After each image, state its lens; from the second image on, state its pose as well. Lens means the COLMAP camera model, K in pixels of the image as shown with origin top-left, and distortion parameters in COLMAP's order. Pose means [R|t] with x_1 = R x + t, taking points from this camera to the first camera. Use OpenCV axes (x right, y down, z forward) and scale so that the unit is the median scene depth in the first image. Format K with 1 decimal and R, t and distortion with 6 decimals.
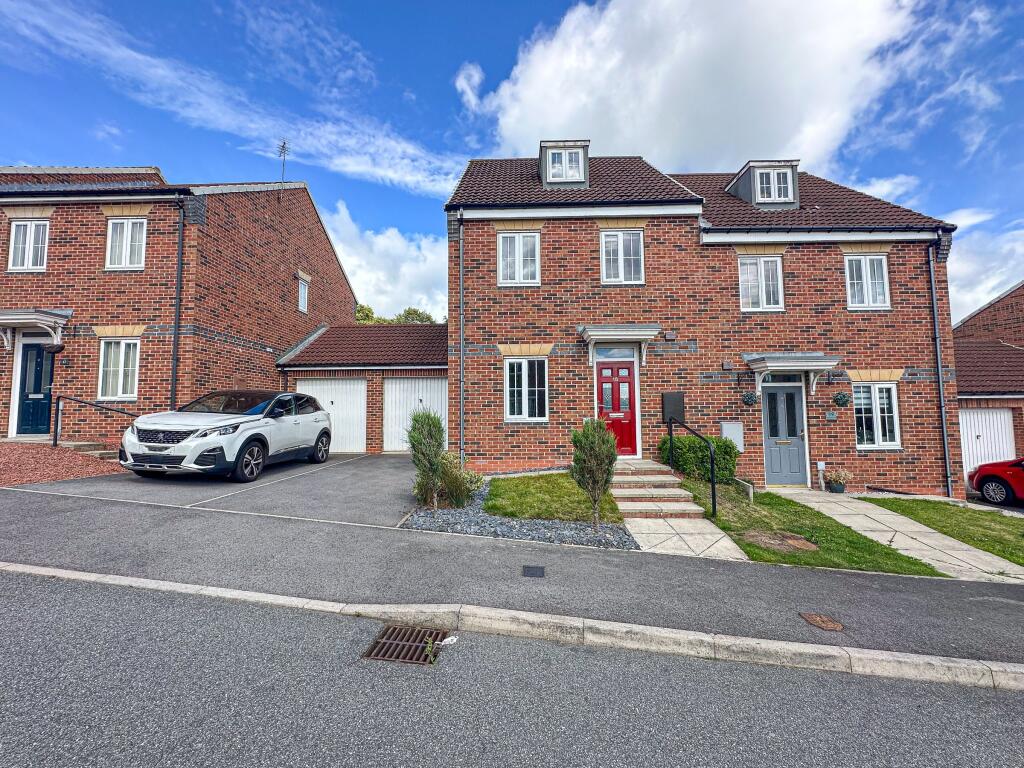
lens RADIAL K [[413.1, 0, 512.0], [0, 413.1, 392.2], [0, 0, 1]] dist [-0.006075, 0.002004]
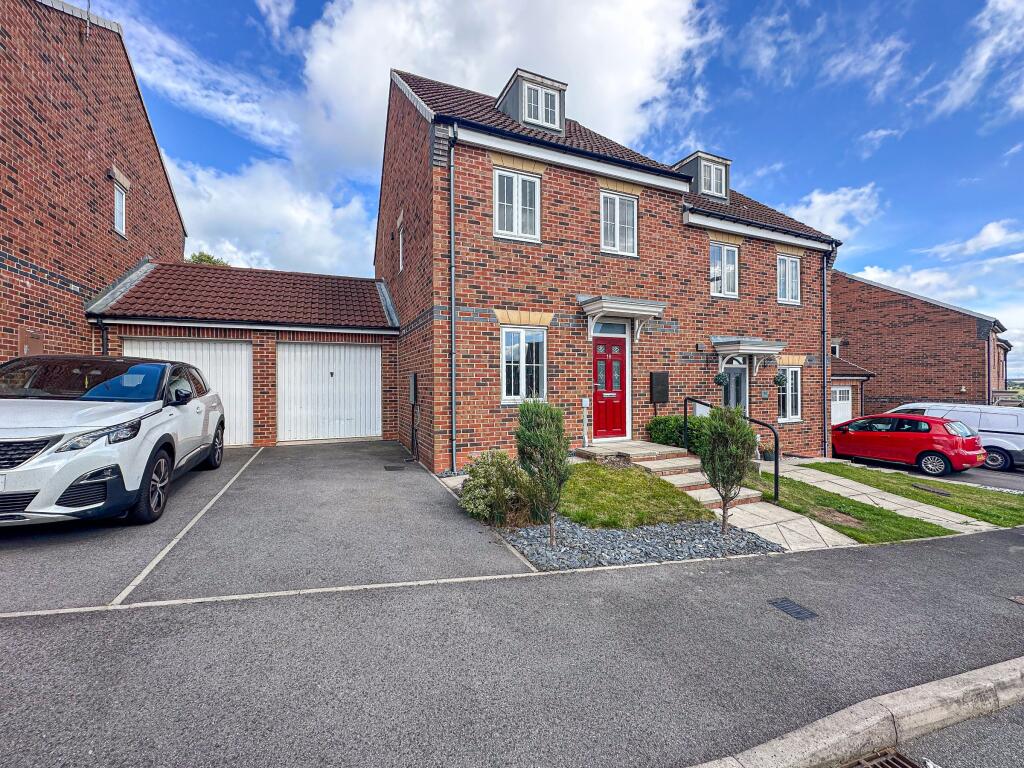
lens RADIAL K [[413.1, 0, 511.2], [0, 413.1, 389.8], [0, 0, 1]] dist [-0.006075, 0.002004]
pose [[0.913930, -0.001405, 0.405871, -0.334732], [-0.024635, 0.997958, 0.058929, -0.006128], [-0.405125, -0.063856, 0.912029, 0.234998]]
